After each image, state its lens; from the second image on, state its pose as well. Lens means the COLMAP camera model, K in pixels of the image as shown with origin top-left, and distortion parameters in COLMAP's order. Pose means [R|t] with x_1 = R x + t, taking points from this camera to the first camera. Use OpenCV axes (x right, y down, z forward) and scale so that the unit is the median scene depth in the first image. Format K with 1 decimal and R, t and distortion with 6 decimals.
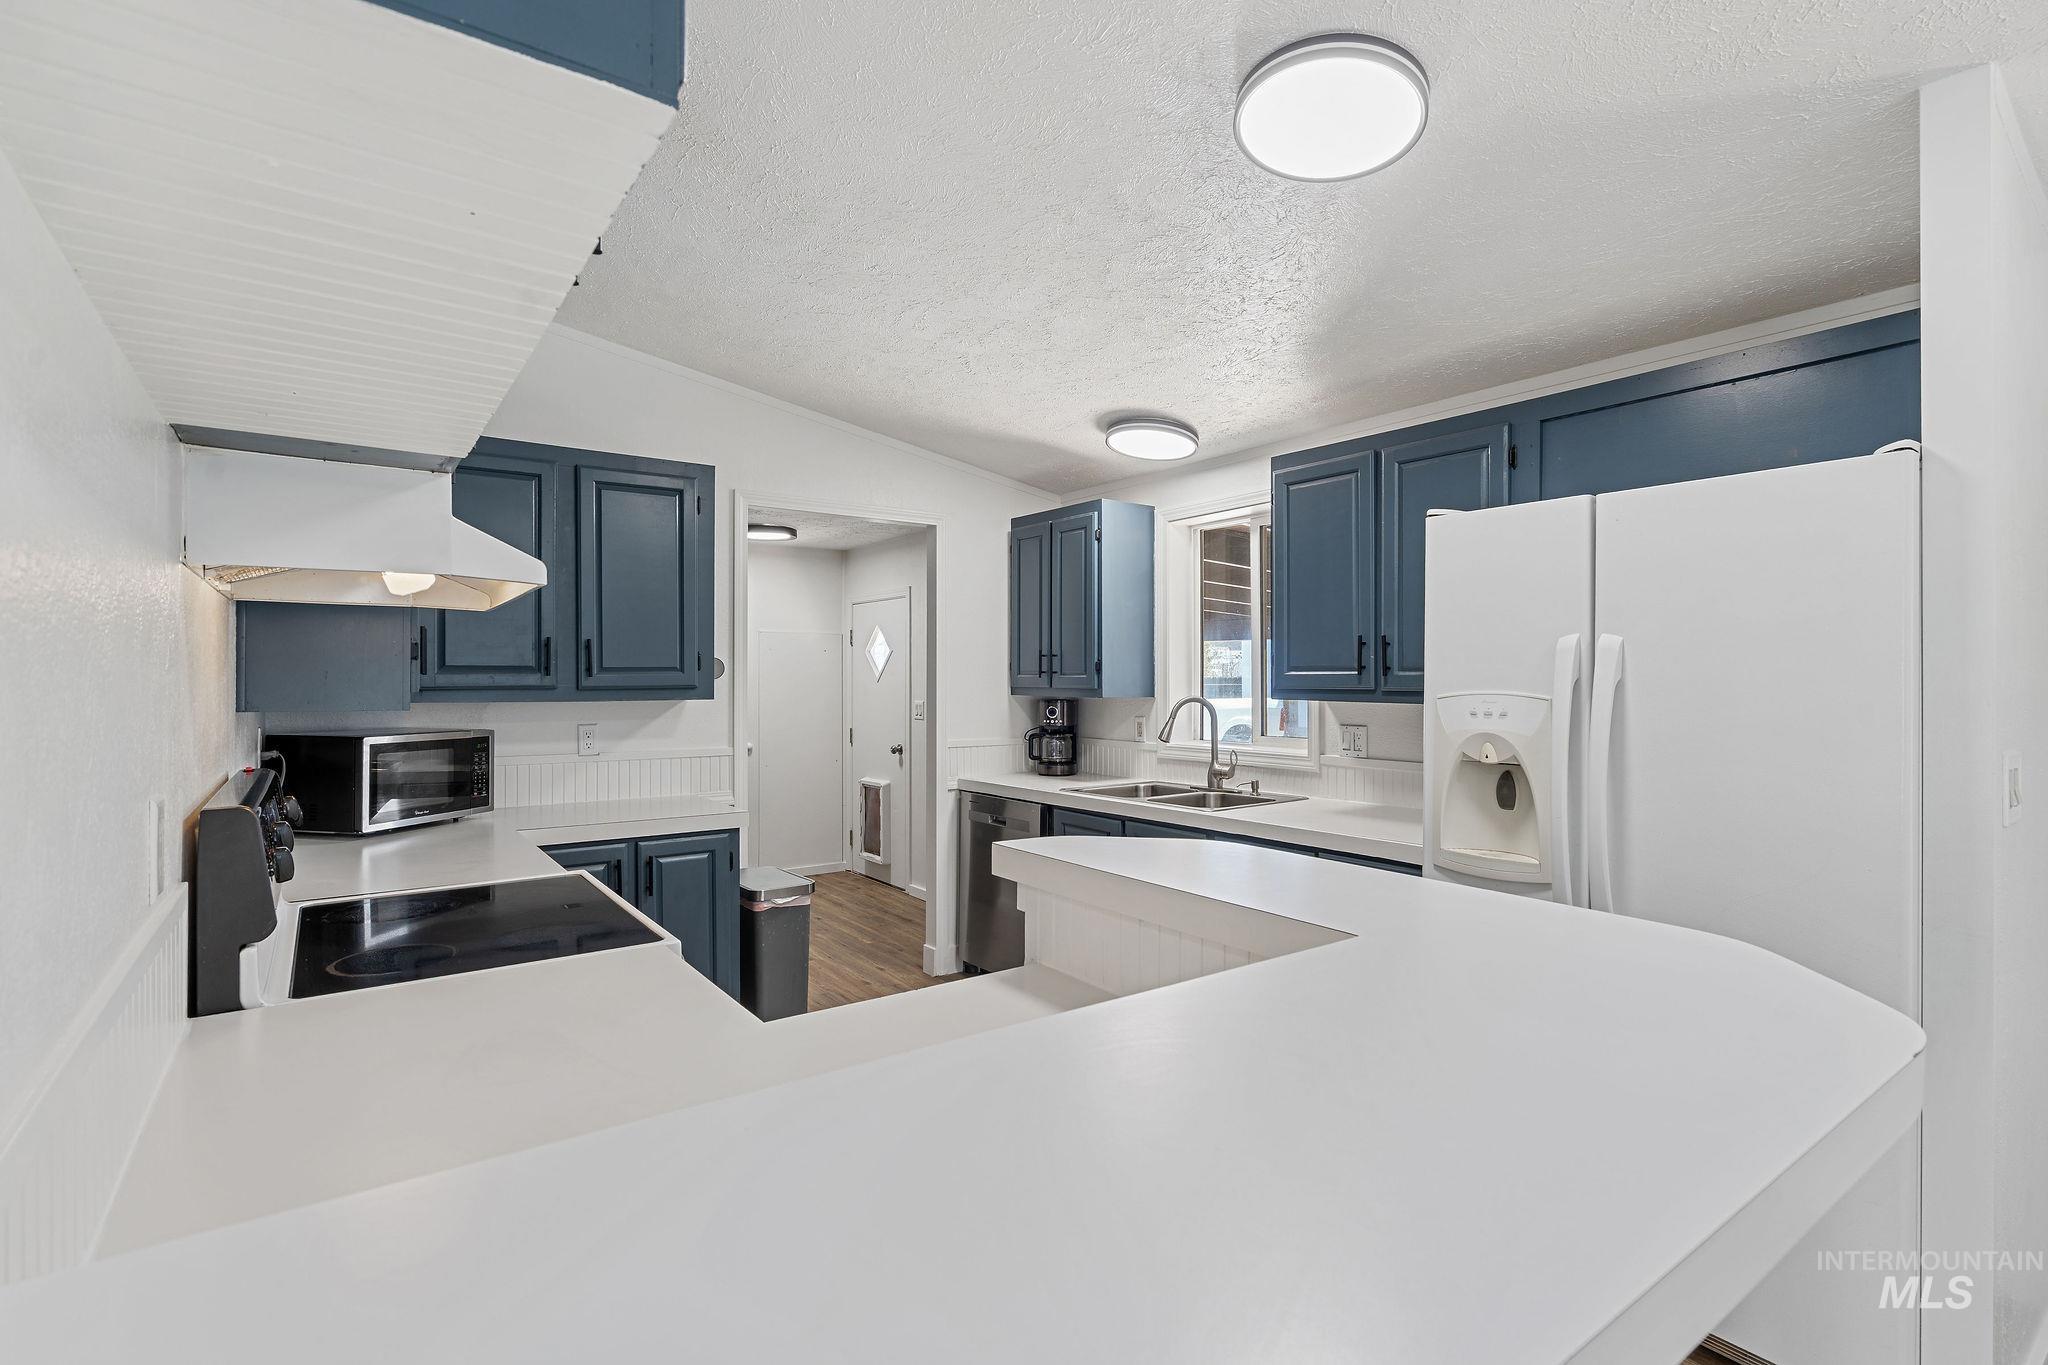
lens RADIAL K [[924.3, 0, 1014.3], [0, 924.3, 682.4], [0, 0, 1]] dist [0.002201, 0.000024]
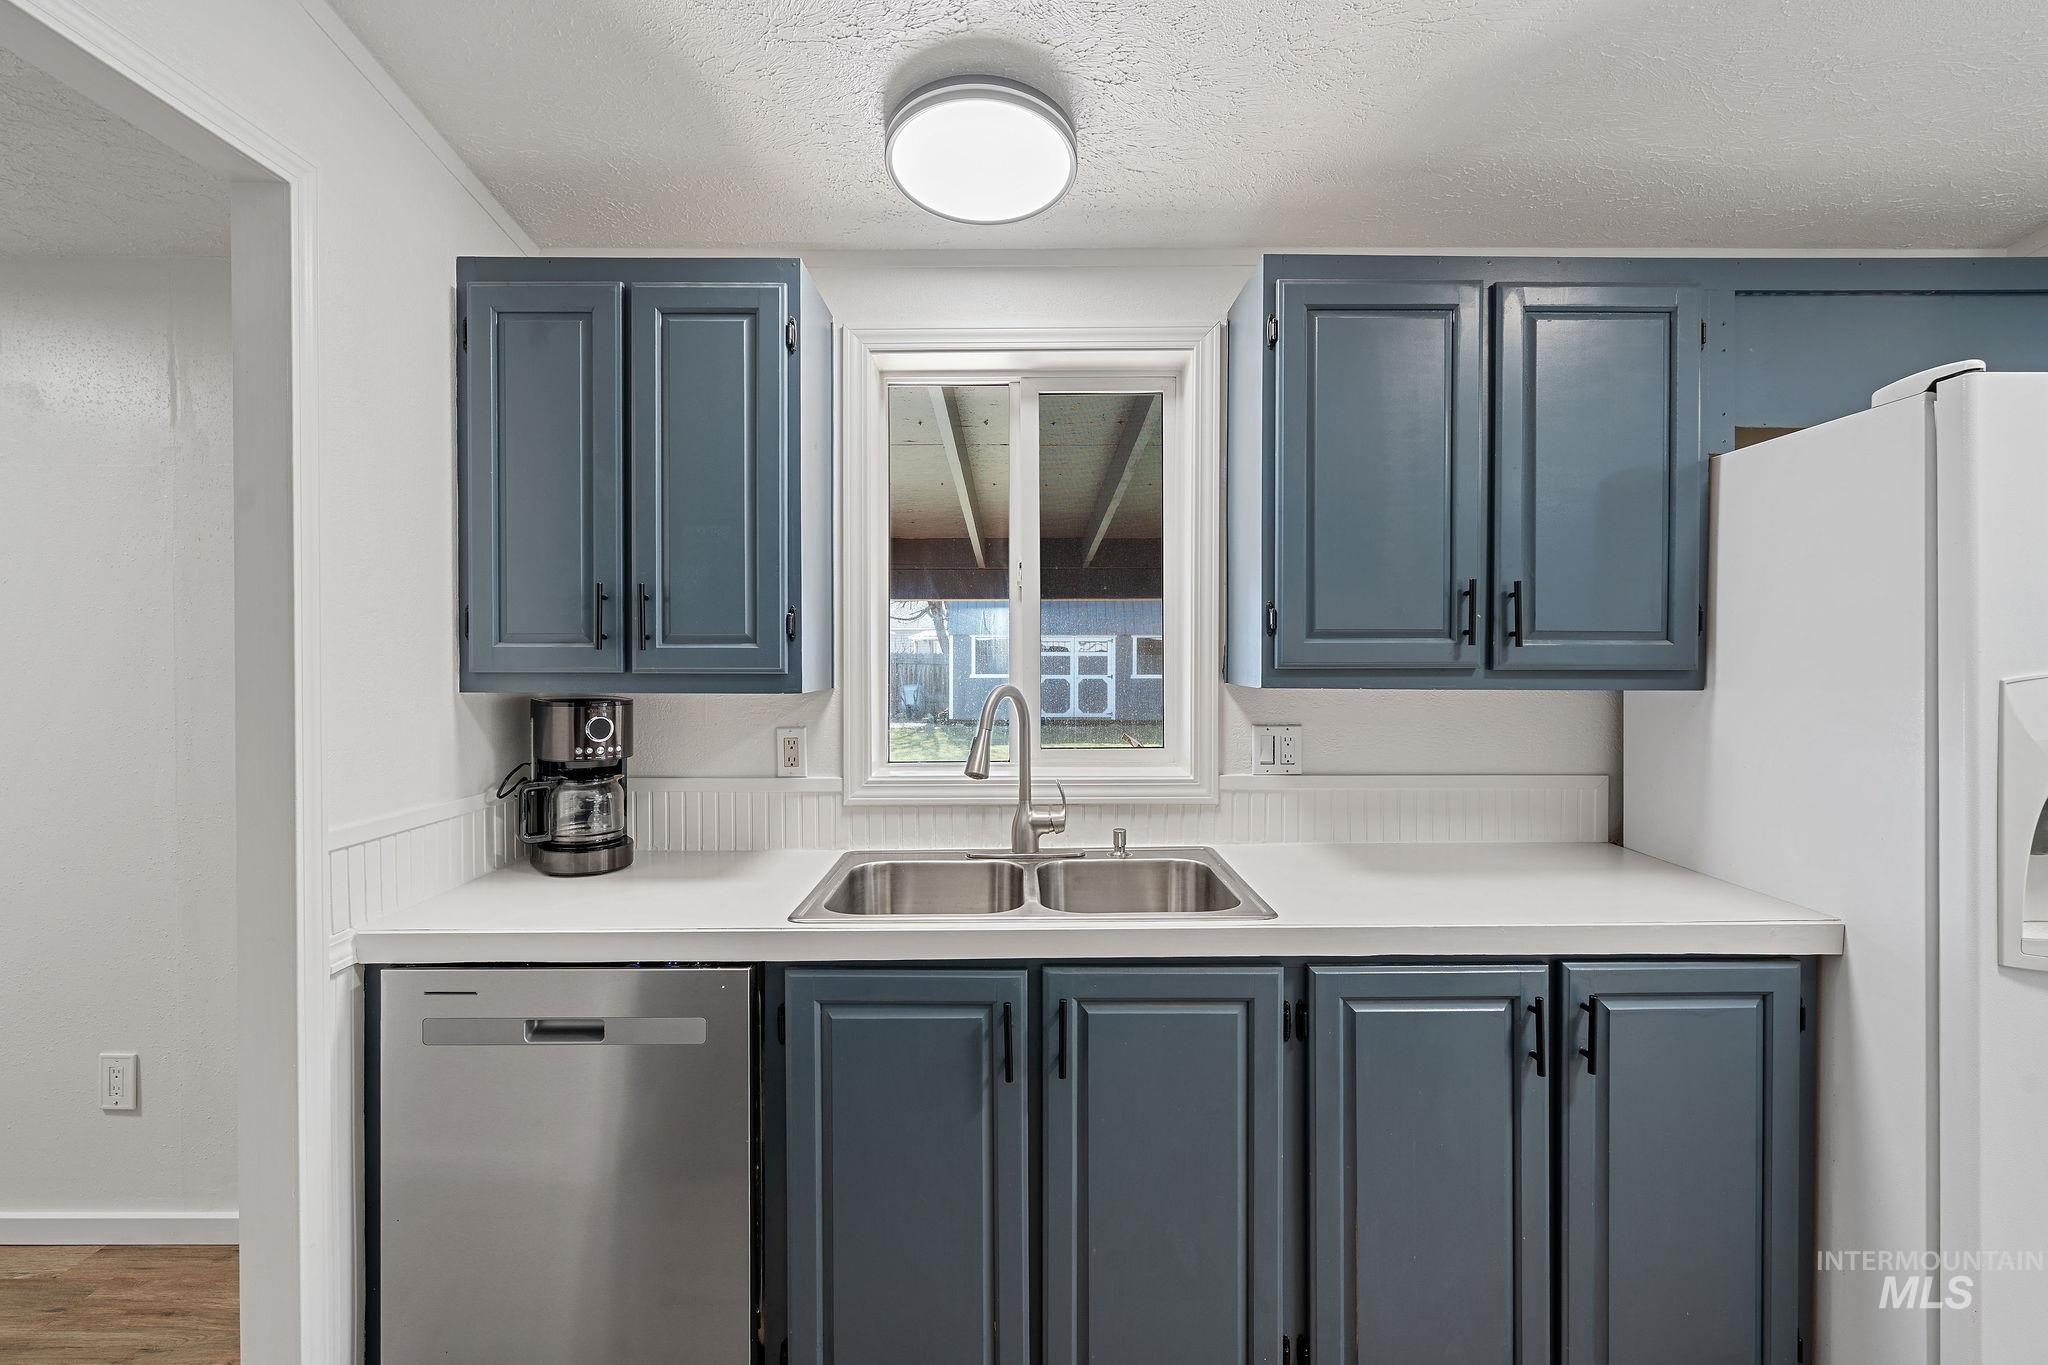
lens RADIAL K [[924.3, 0, 1026.4], [0, 924.3, 667.1], [0, 0, 1]] dist [0.002201, 0.000024]
pose [[0.585551, -0.009381, 0.810582, -0.212910], [0.003407, 0.999953, 0.009112, -0.000249], [-0.810629, -0.002574, 0.585555, 0.637575]]
